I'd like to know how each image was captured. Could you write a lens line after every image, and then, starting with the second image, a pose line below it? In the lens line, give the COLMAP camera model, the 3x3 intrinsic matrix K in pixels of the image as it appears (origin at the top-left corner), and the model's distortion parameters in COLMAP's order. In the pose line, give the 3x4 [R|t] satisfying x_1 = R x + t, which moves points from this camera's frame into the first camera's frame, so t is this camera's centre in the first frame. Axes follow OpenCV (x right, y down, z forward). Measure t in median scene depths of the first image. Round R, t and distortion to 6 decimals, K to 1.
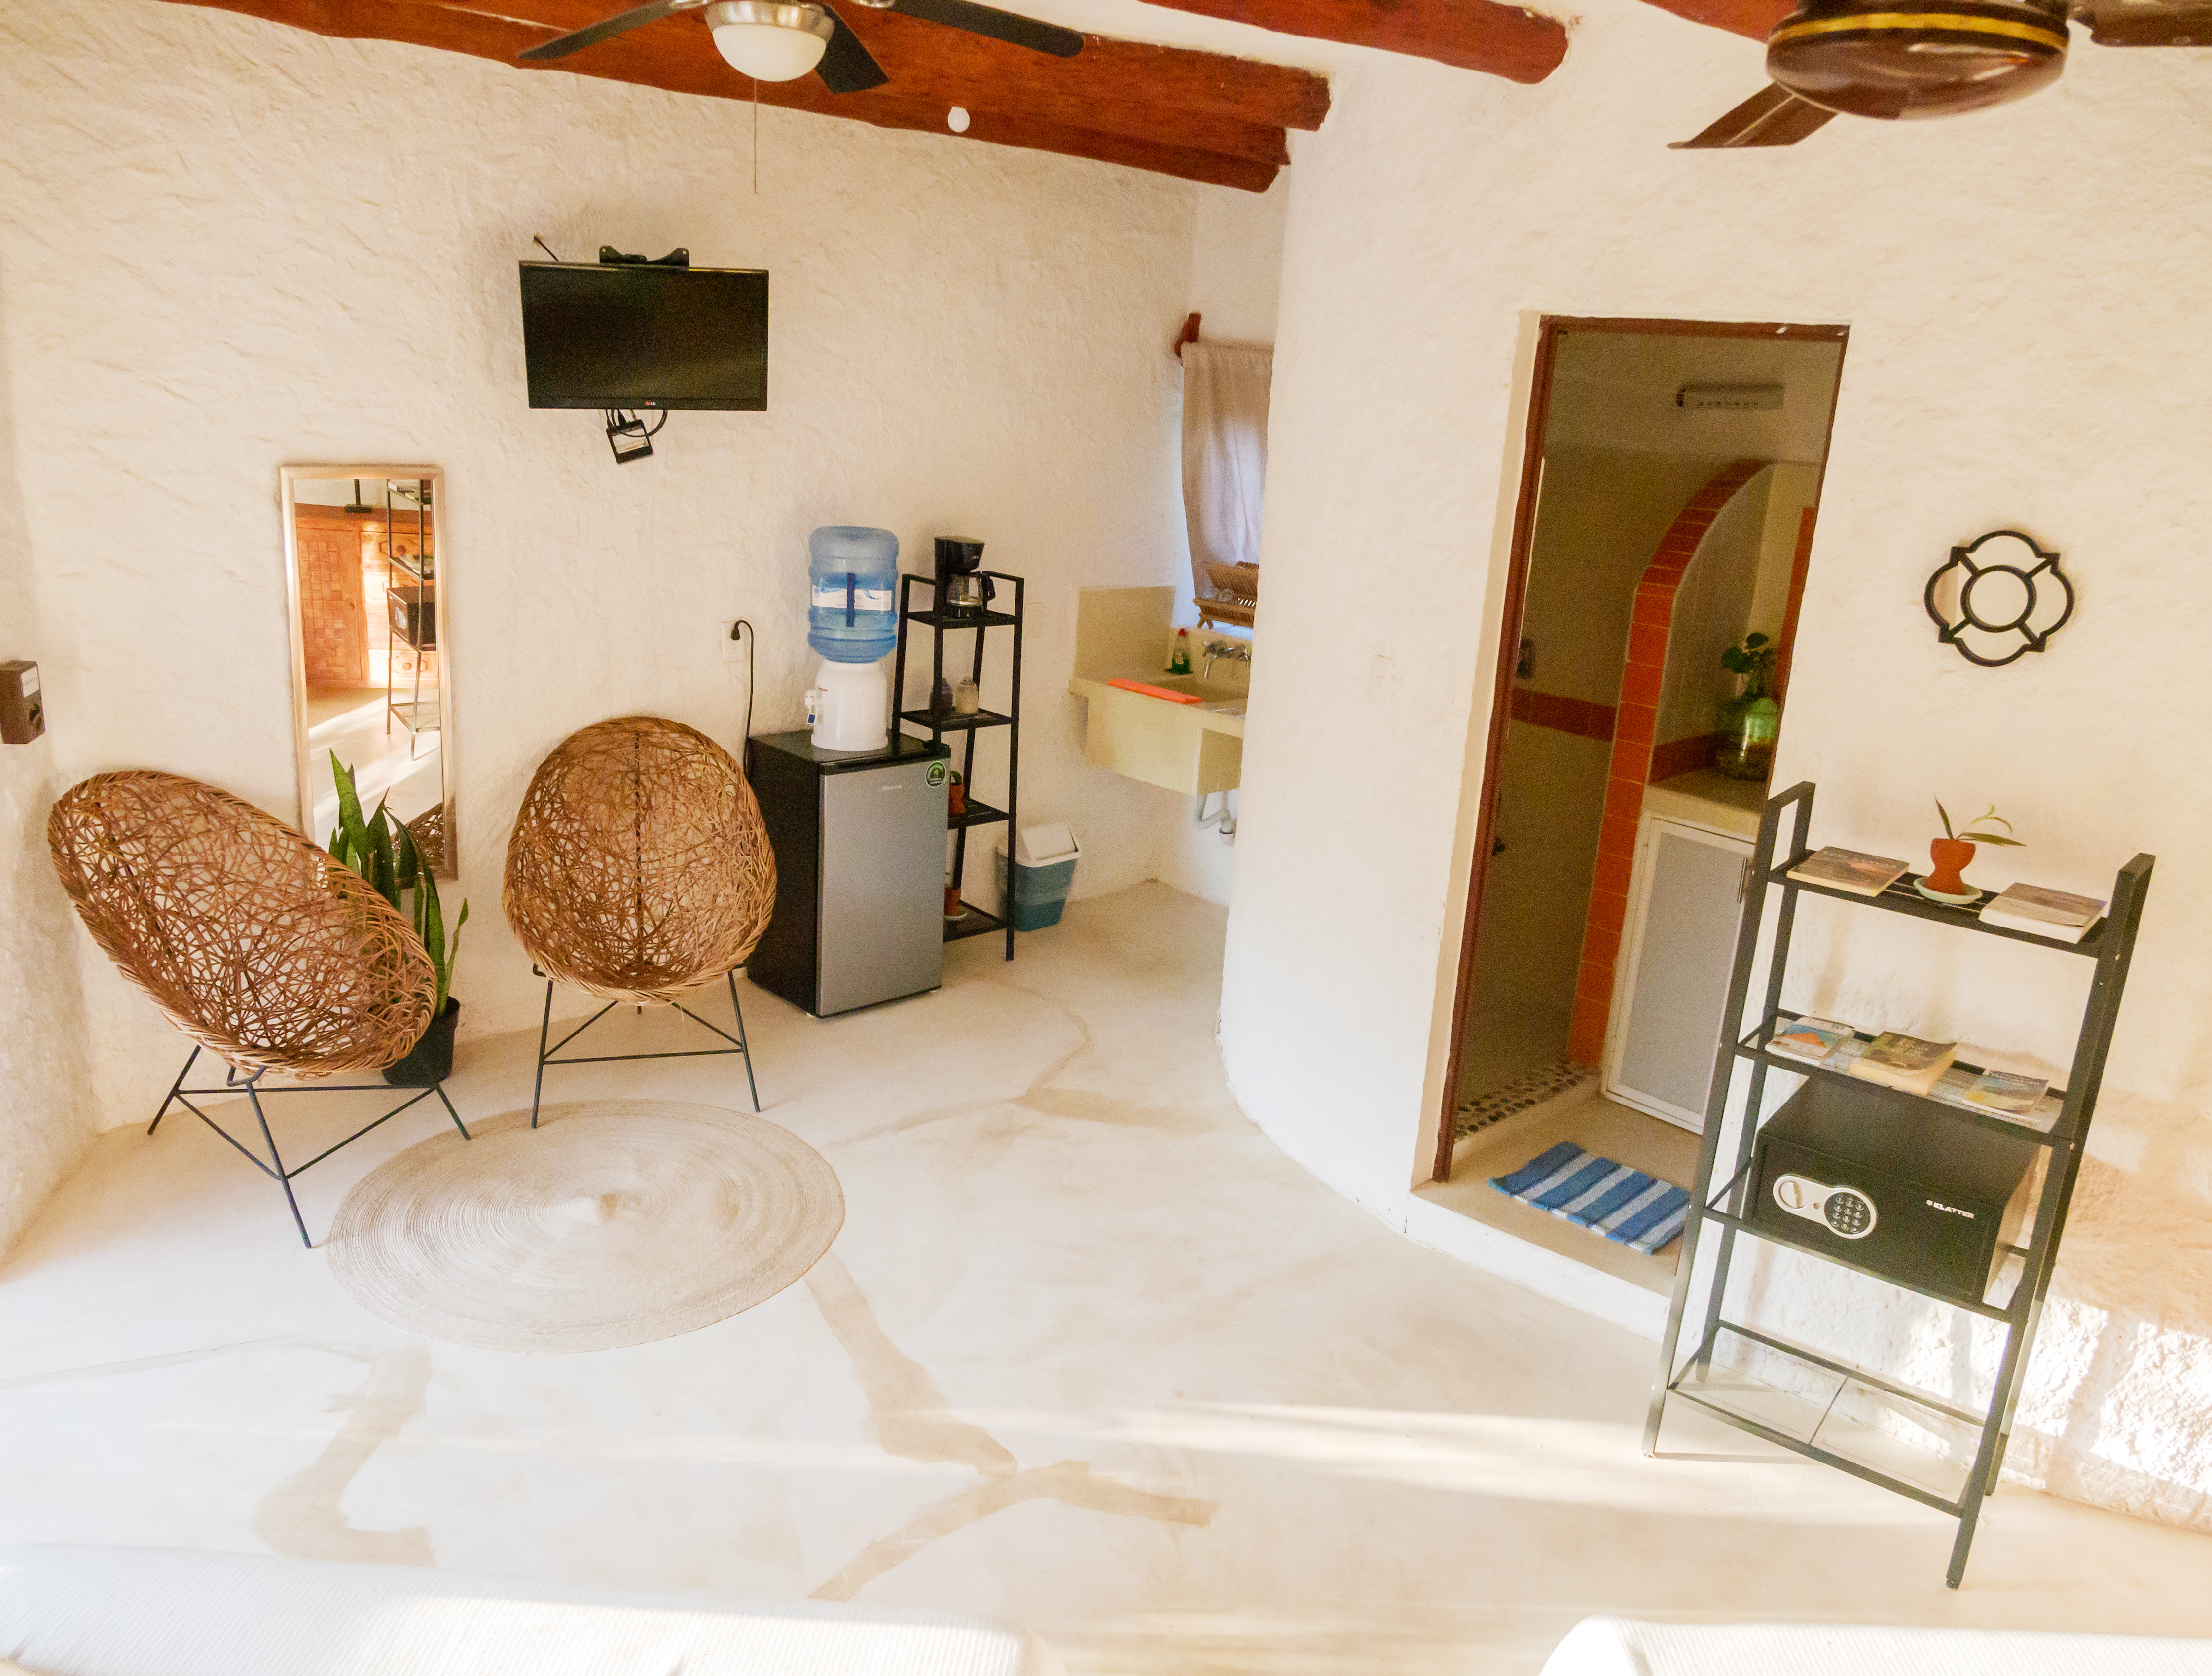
lens RADIAL K [[1716.9, 0, 1106.0], [0, 1716.9, 838.0], [0, 0, 1]] dist [0.001083, 0.006420]
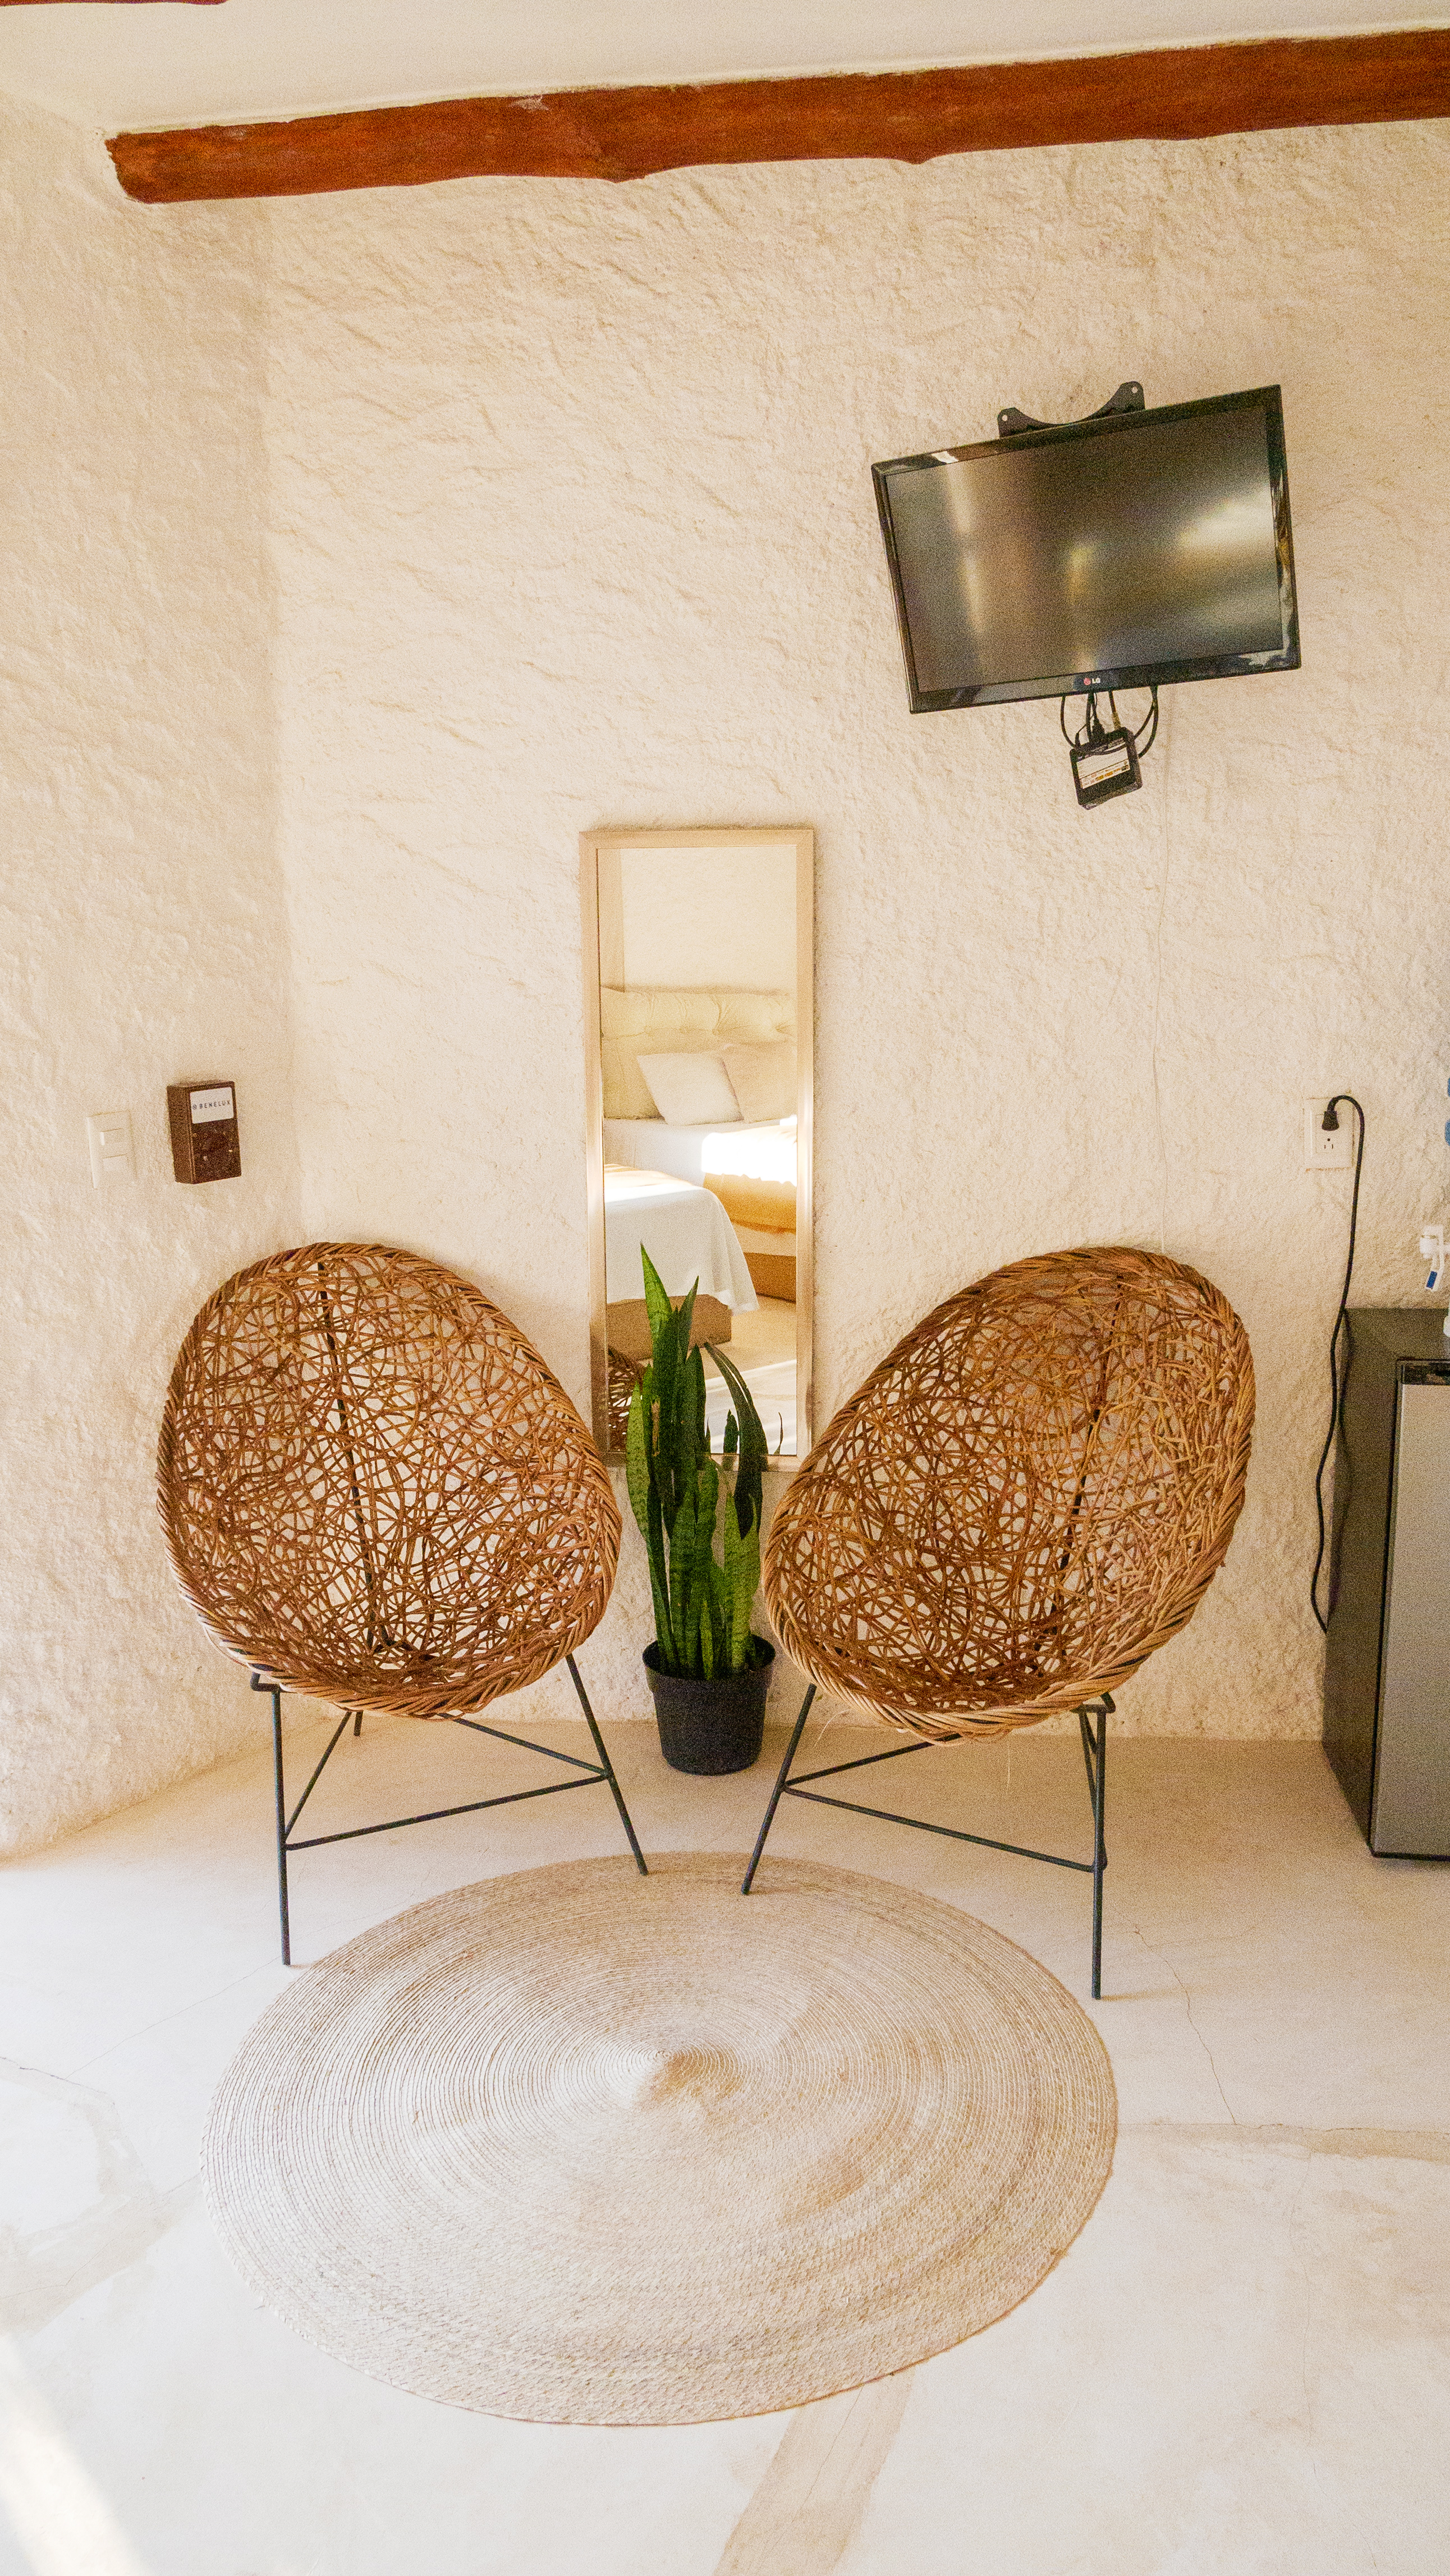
lens RADIAL K [[1877.3, 0, 725.0], [0, 1877.3, 1288.0], [0, 0, 1]] dist [-0.047520, 0.038793]
pose [[0.644794, 0.073584, -0.760806, 0.149129], [-0.159021, 0.986490, -0.039361, -0.012367], [0.747631, 0.146364, 0.647785, 0.575101]]
